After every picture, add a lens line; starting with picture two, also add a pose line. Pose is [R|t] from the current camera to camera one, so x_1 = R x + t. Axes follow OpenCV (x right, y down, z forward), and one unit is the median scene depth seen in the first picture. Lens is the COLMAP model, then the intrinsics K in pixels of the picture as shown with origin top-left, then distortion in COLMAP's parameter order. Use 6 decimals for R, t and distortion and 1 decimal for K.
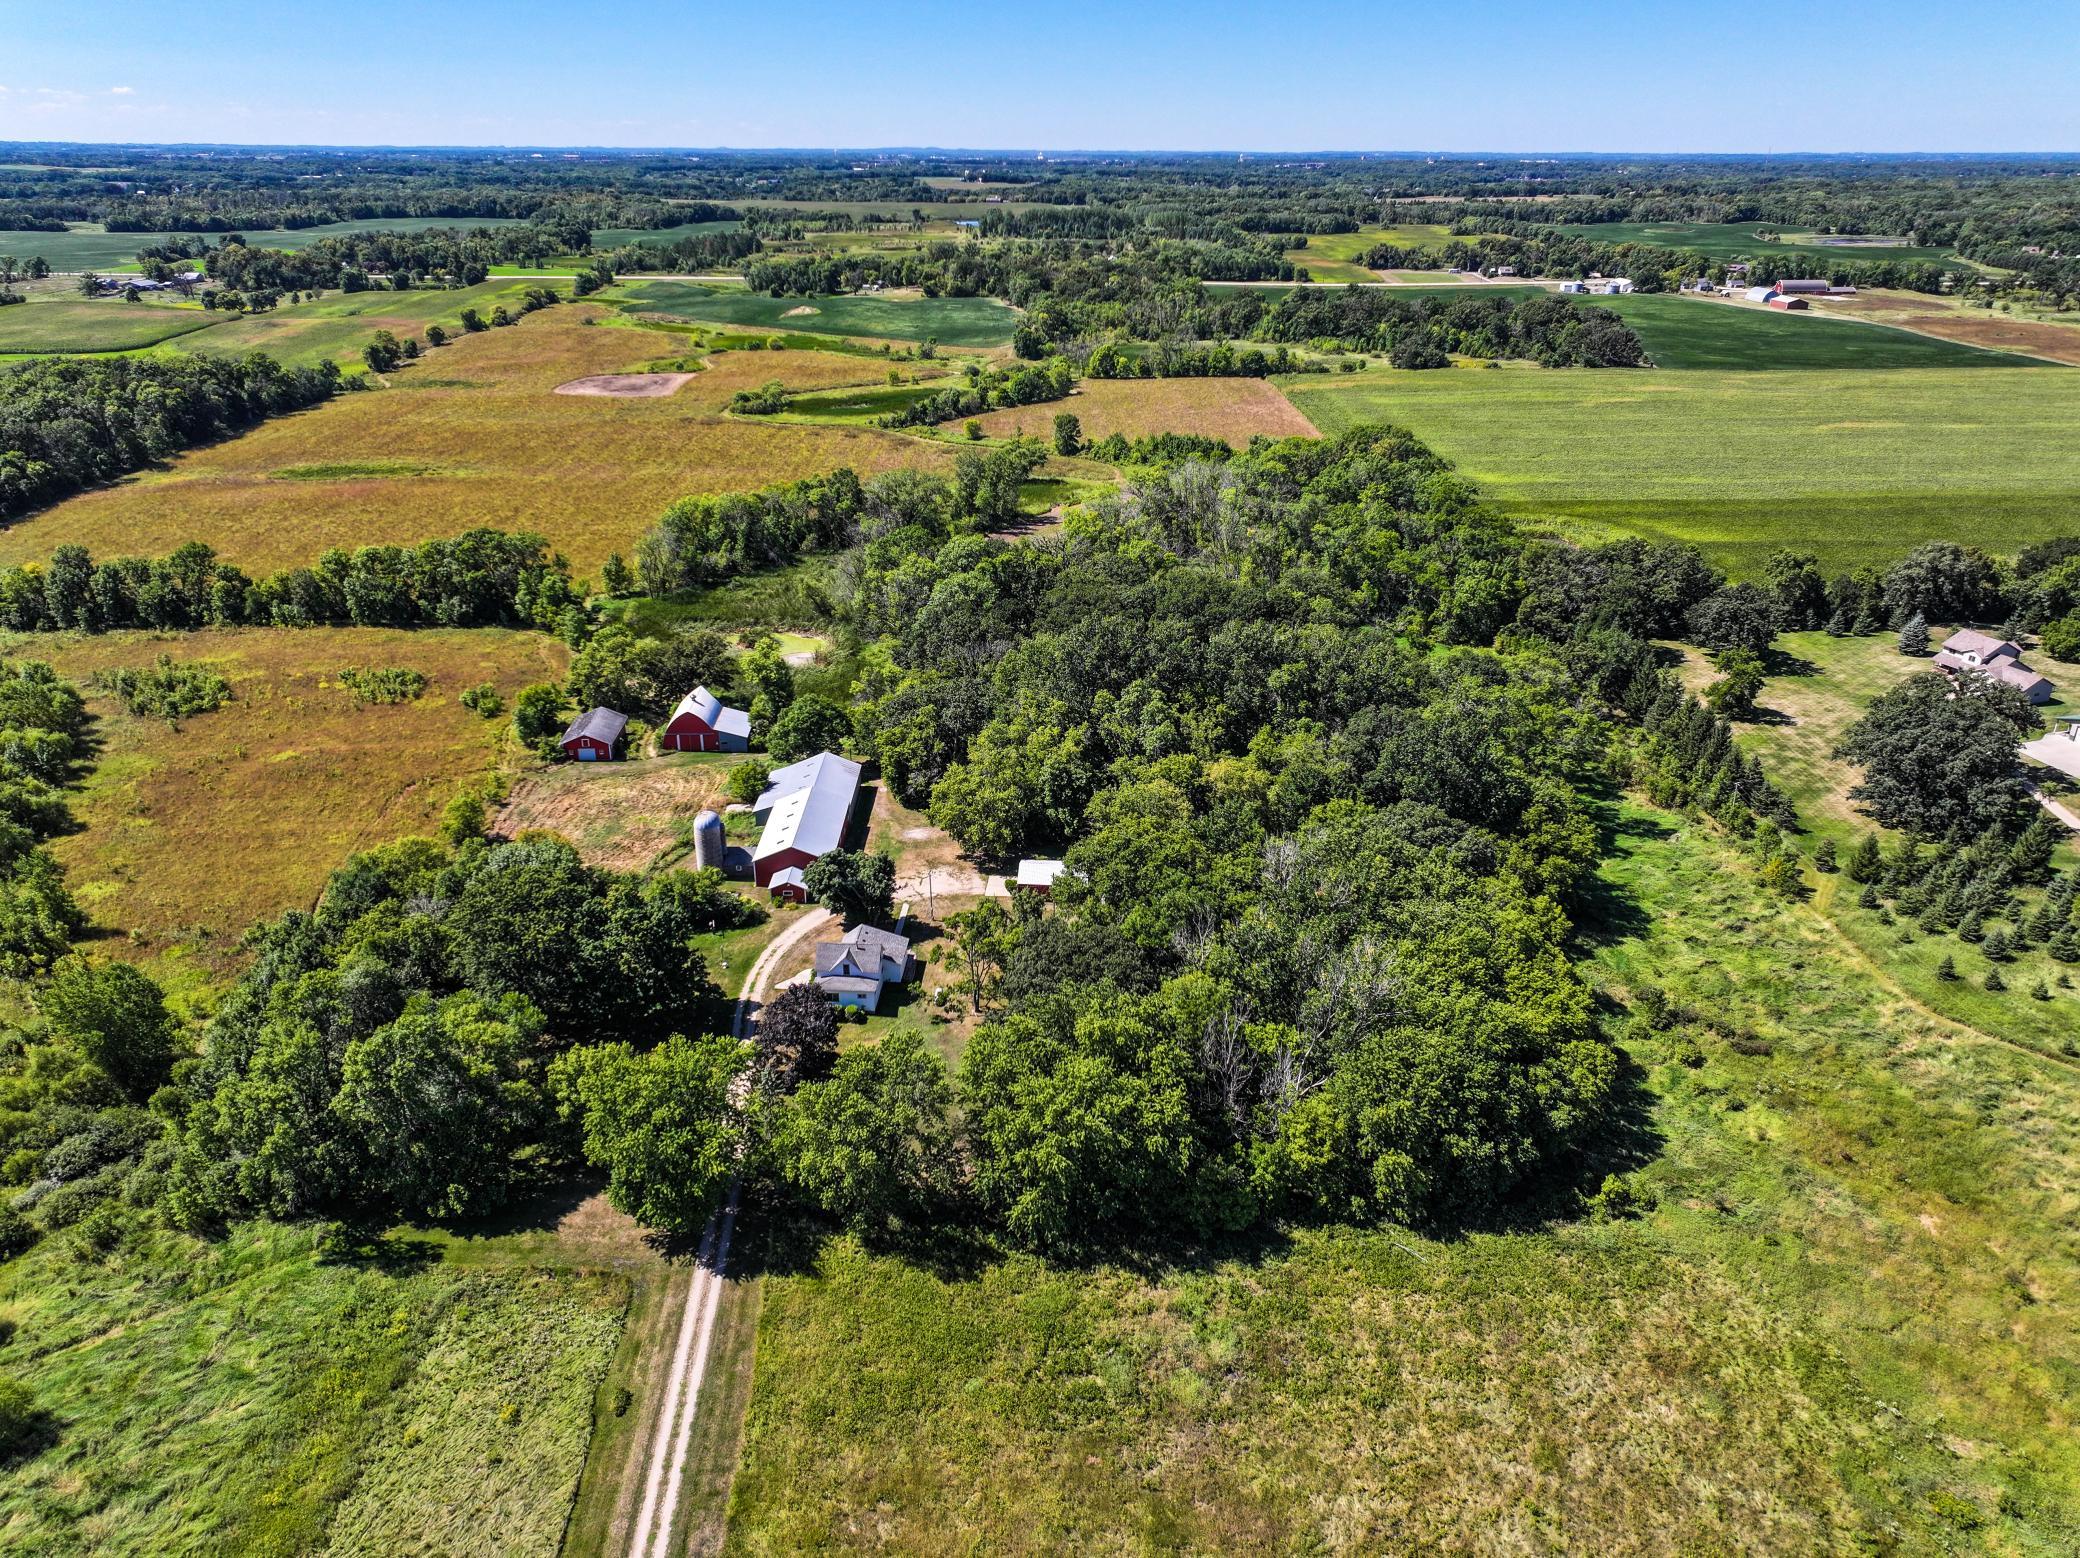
lens RADIAL K [[1449.3, 0, 1038.9], [0, 1449.3, 779.7], [0, 0, 1]] dist [0.004564, 0.009443]
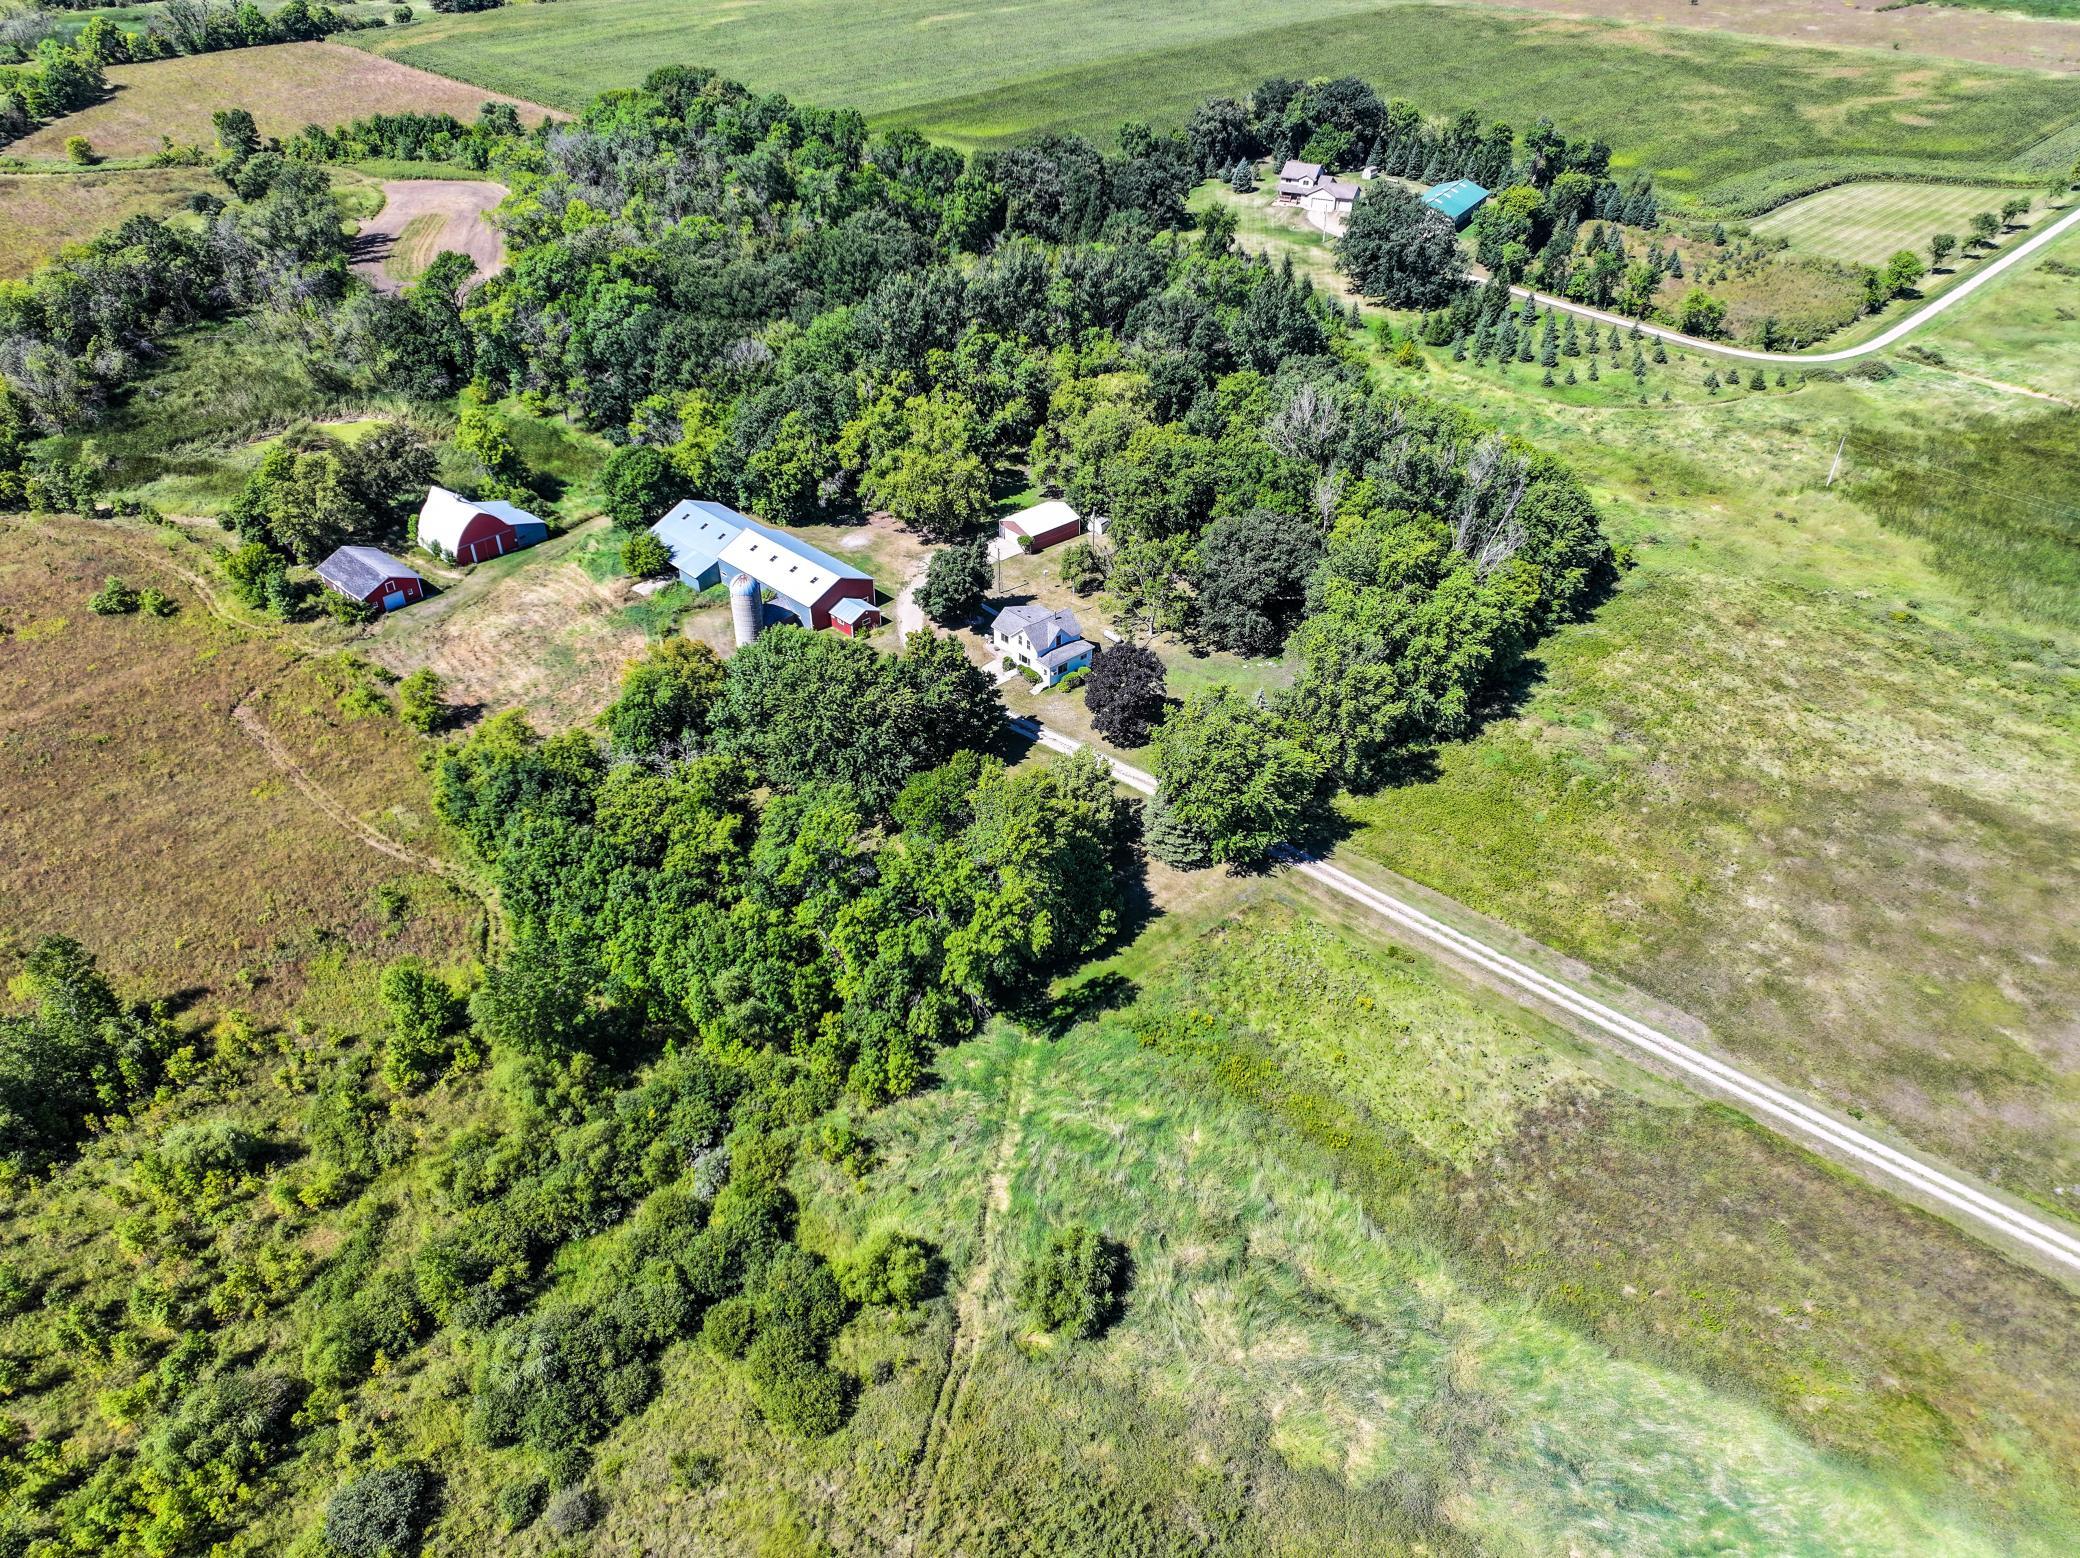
lens RADIAL K [[1449.3, 0, 1045.3], [0, 1449.3, 782.8], [0, 0, 1]] dist [0.004564, 0.009443]
pose [[0.708079, -0.415301, 0.571094, -0.444167], [0.282895, 0.907862, 0.309448, -0.057886], [-0.646989, -0.057553, 0.760324, 0.119646]]
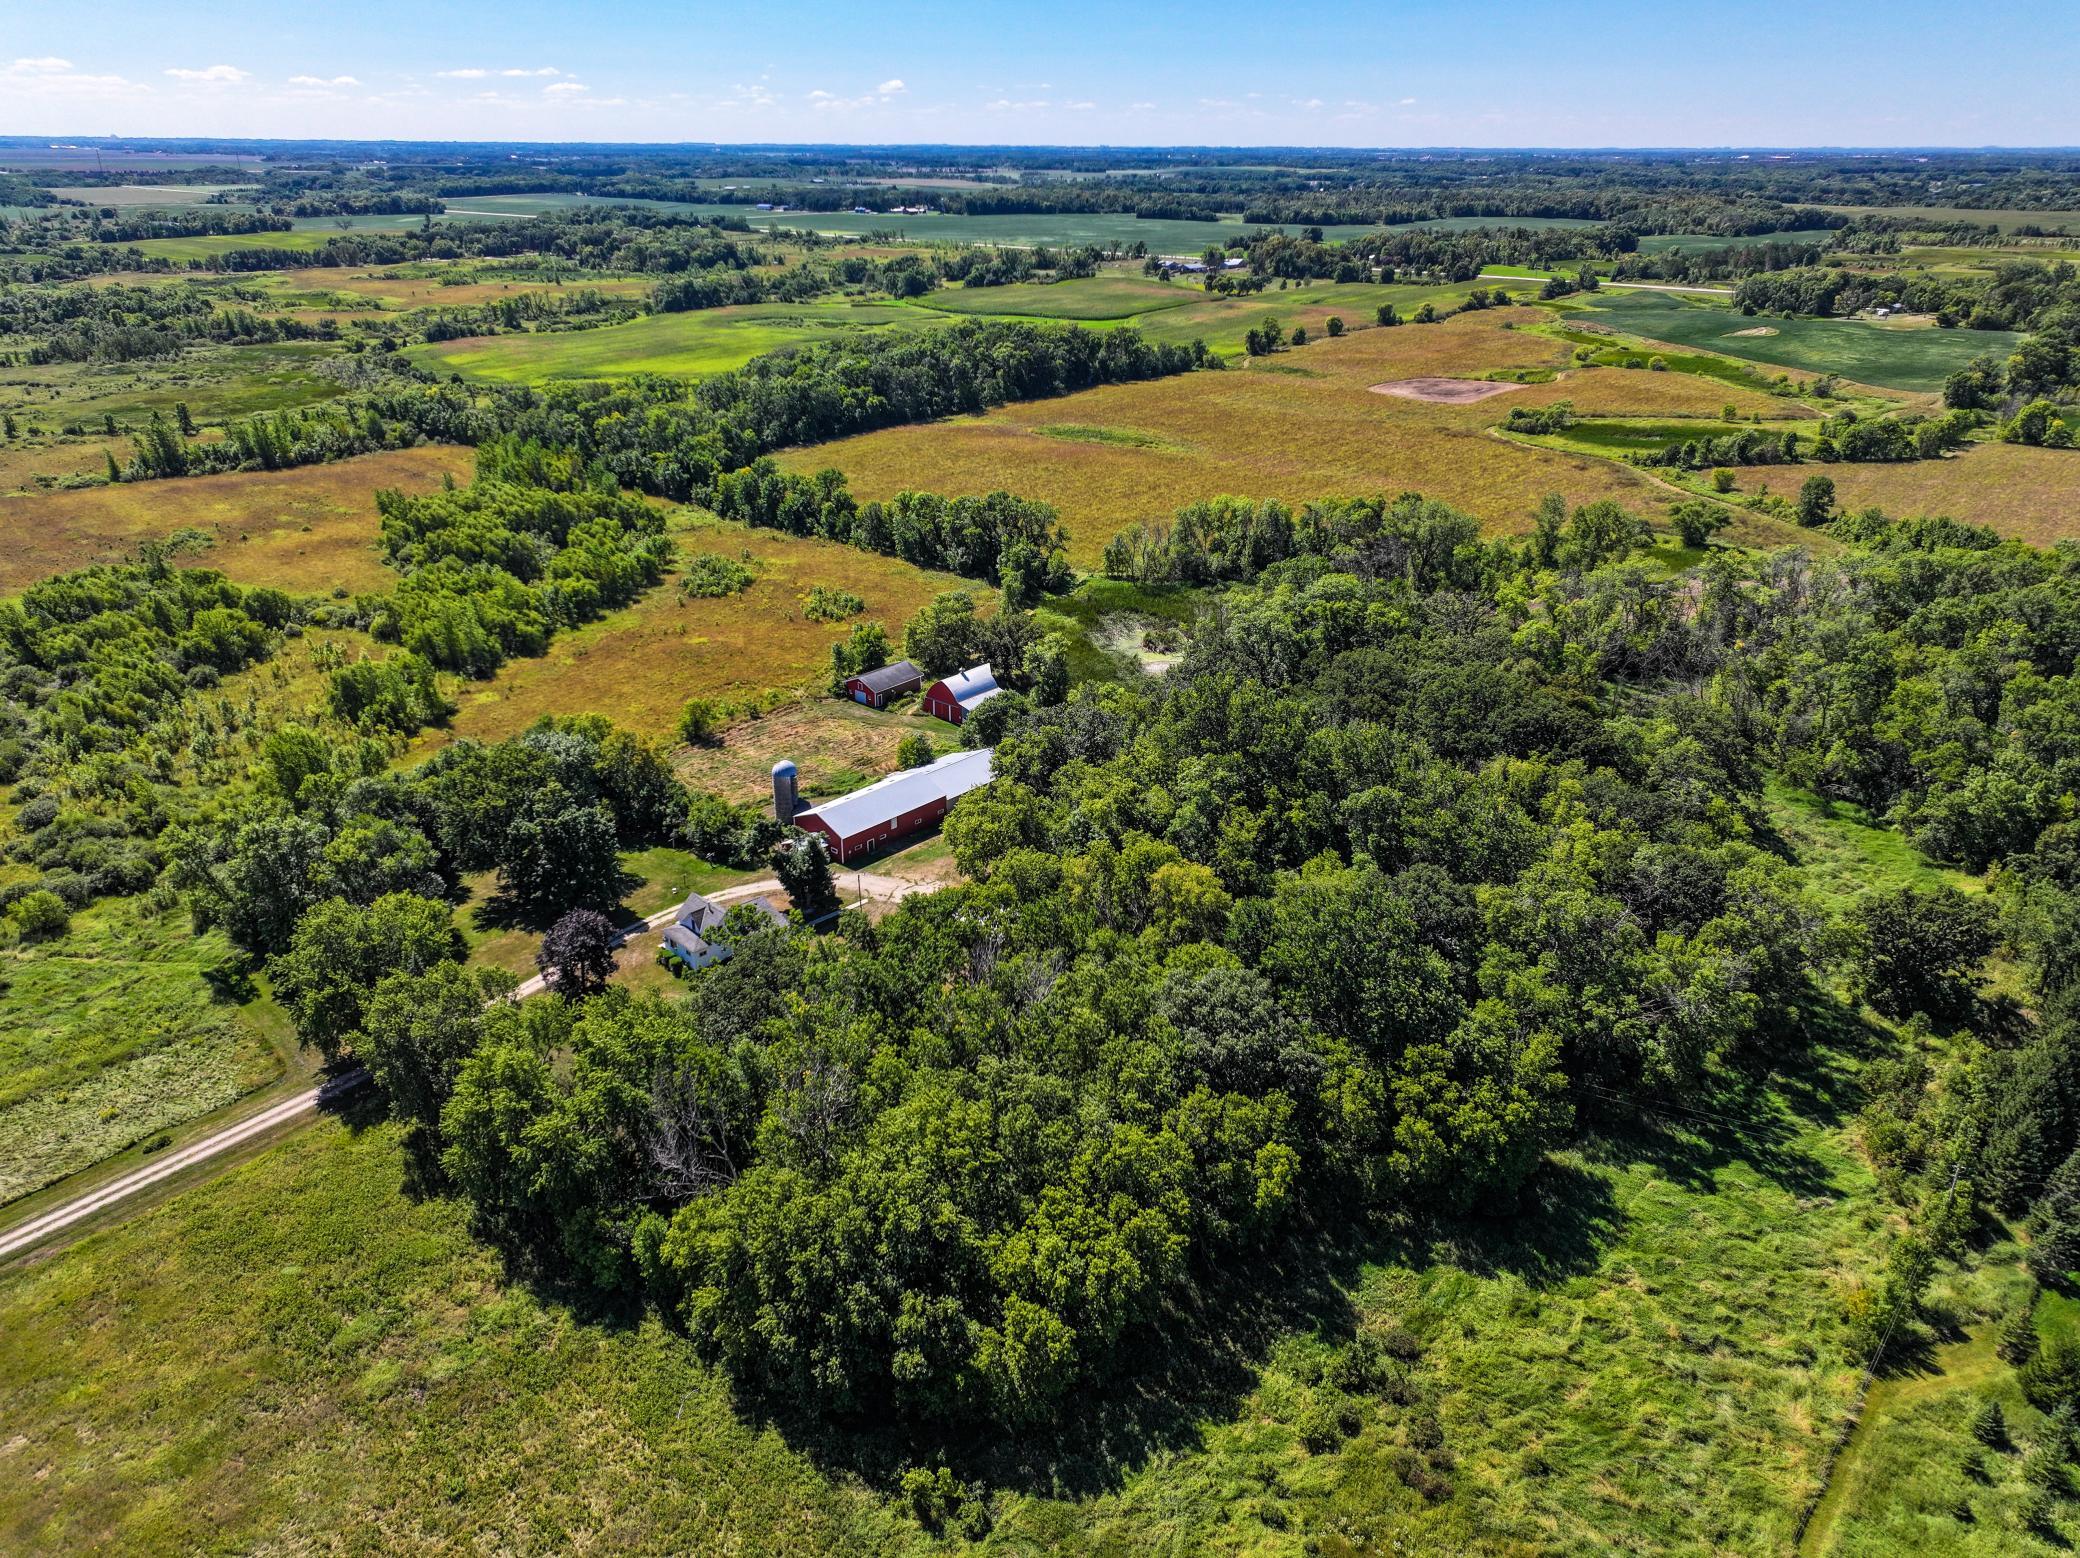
lens RADIAL K [[1449.3, 0, 1038.5], [0, 1449.3, 766.1], [0, 0, 1]] dist [0.004564, 0.009443]
pose [[0.737654, 0.266022, -0.620564, 0.384953], [-0.271499, 0.958396, 0.088116, -0.079708], [0.618187, 0.103483, 0.779189, 0.184106]]
